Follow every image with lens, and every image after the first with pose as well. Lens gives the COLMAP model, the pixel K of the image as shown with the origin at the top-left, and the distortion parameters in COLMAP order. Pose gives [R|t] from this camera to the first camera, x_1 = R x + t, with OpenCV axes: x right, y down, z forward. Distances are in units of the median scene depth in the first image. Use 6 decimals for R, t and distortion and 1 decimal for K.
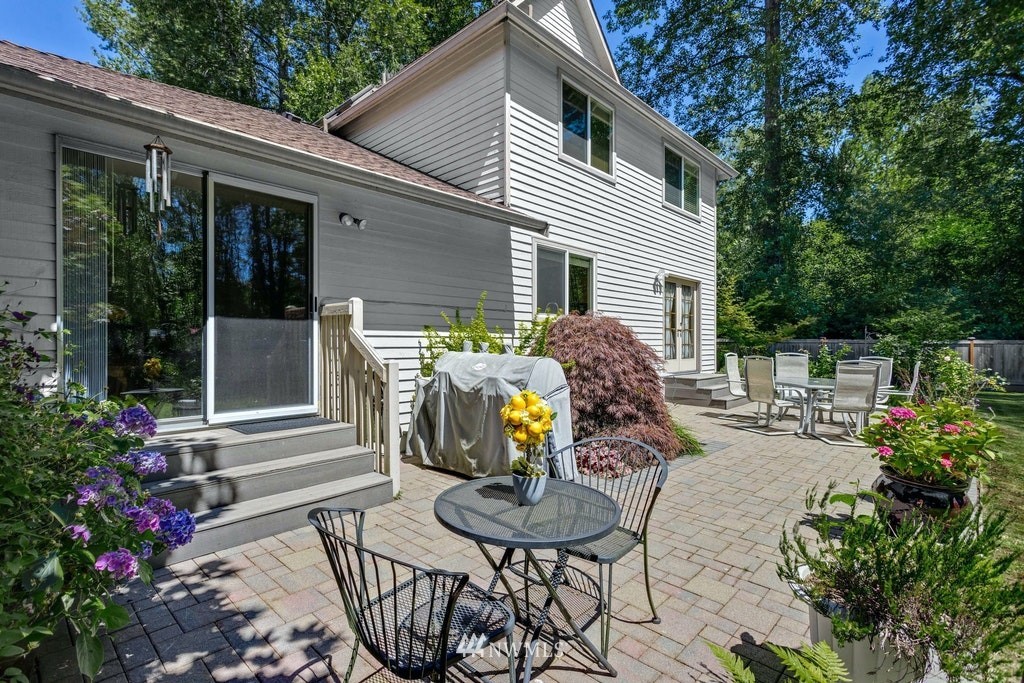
lens RADIAL K [[486.4, 0, 513.2], [0, 486.4, 345.1], [0, 0, 1]] dist [-0.004876, 0.000267]
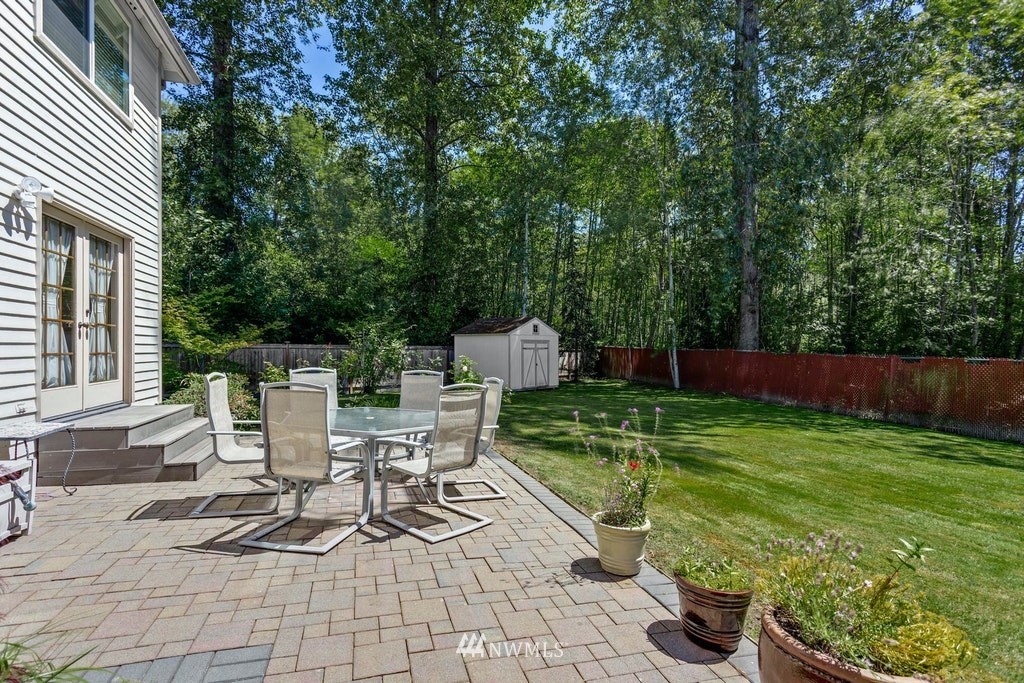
lens RADIAL K [[489.0, 0, 488.5], [0, 489.0, 344.5], [0, 0, 1]] dist [-0.000645, -0.000588]
pose [[0.526075, 0.002801, 0.850434, 0.160269], [0.007111, 0.999945, -0.007692, -0.005147], [-0.850409, 0.010094, 0.526026, 0.457755]]
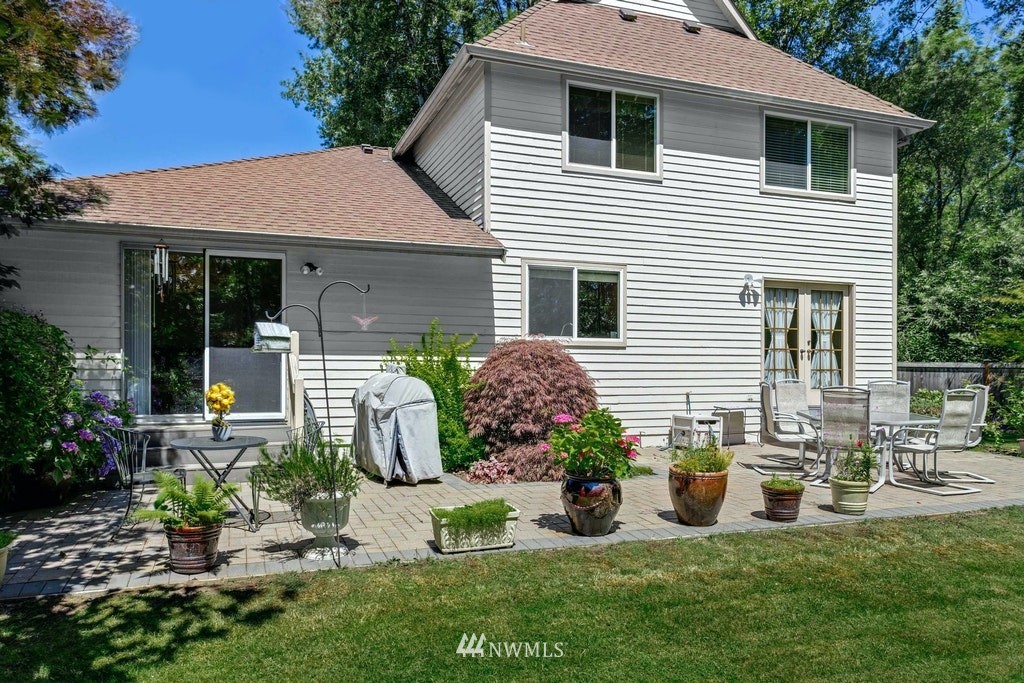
lens RADIAL K [[750.9, 0, 528.4], [0, 750.9, 365.3], [0, 0, 1]] dist [-0.011519, -0.002197]
pose [[0.896343, -0.004741, -0.443336, 0.544859], [-0.002916, 0.999858, -0.016590, 0.013495], [0.443352, 0.016163, 0.896202, -0.260156]]
